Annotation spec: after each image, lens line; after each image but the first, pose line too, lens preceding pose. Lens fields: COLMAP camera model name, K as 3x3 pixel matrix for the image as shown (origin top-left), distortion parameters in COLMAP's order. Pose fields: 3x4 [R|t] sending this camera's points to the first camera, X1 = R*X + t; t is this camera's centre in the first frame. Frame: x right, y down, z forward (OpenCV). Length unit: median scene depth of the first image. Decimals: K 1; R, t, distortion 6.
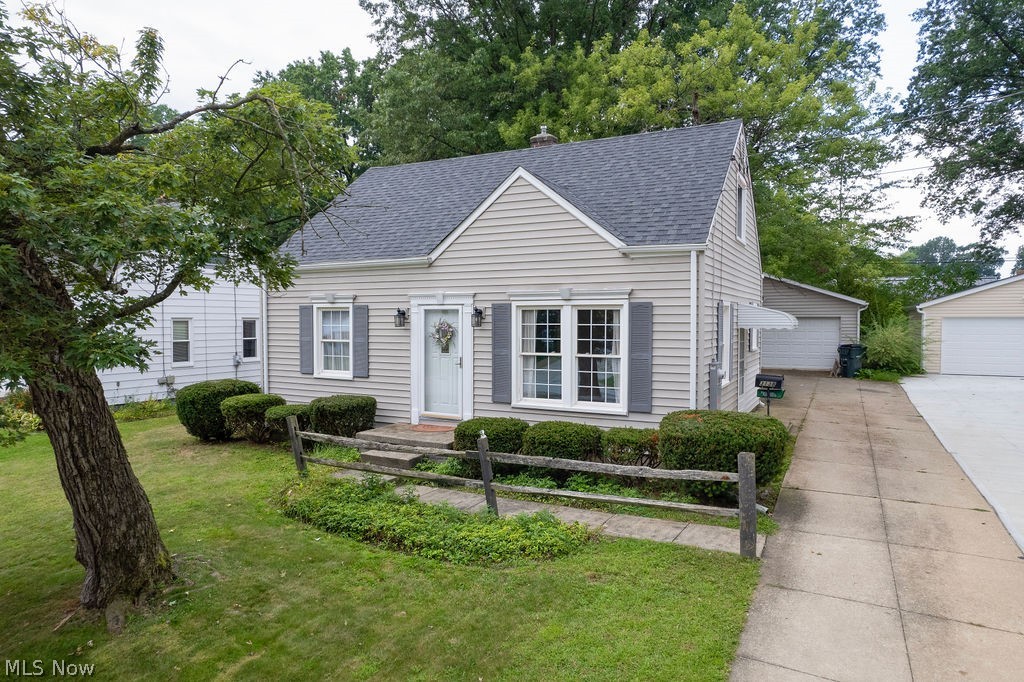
lens RADIAL K [[658.8, 0, 512.0], [0, 658.8, 341.0], [0, 0, 1]] dist [-0.075717, 0.069122]
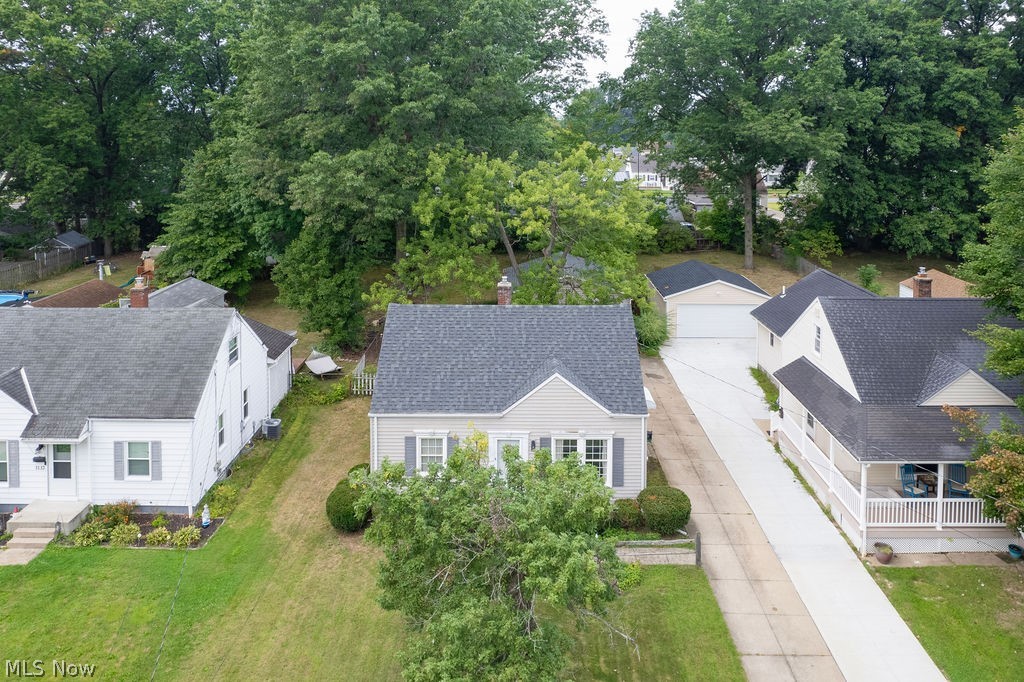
lens RADIAL K [[658.8, 0, 512.0], [0, 658.8, 341.0], [0, 0, 1]] dist [-0.075717, 0.069122]
pose [[0.891723, -0.148258, 0.427610, -0.802860], [0.011611, 0.952005, 0.305861, -0.833536], [-0.452433, -0.267779, 0.850646, -0.468682]]
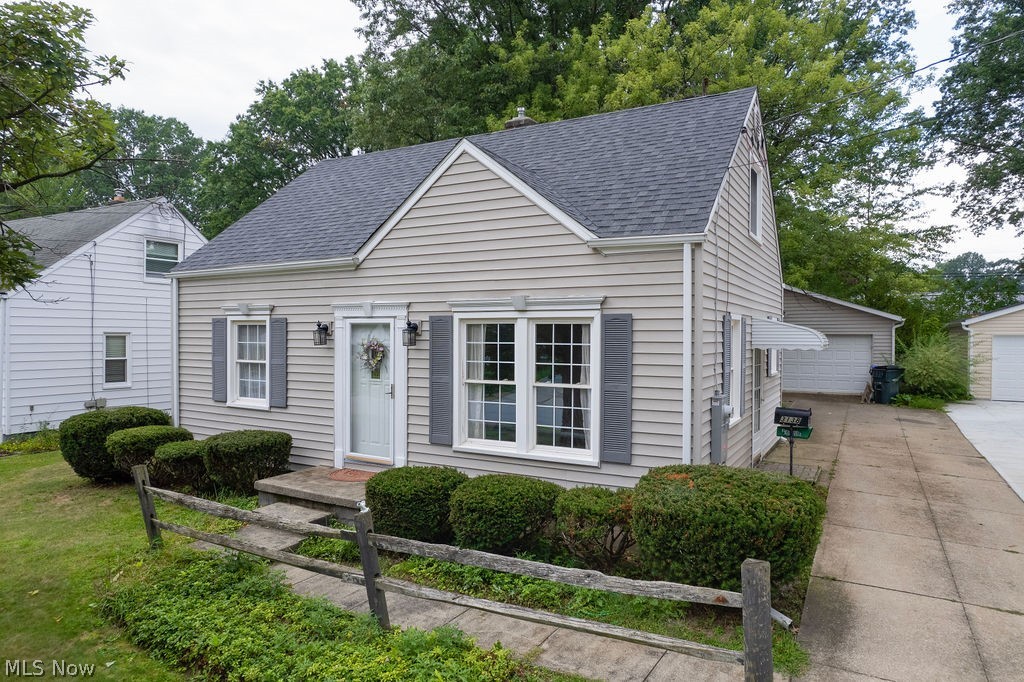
lens RADIAL K [[658.8, 0, 512.0], [0, 658.8, 341.0], [0, 0, 1]] dist [-0.075717, 0.069122]
pose [[0.999565, 0.004414, -0.029159, 0.081673], [-0.005126, 0.999690, -0.024374, -0.008267], [0.029042, 0.024513, 0.999278, 0.210942]]
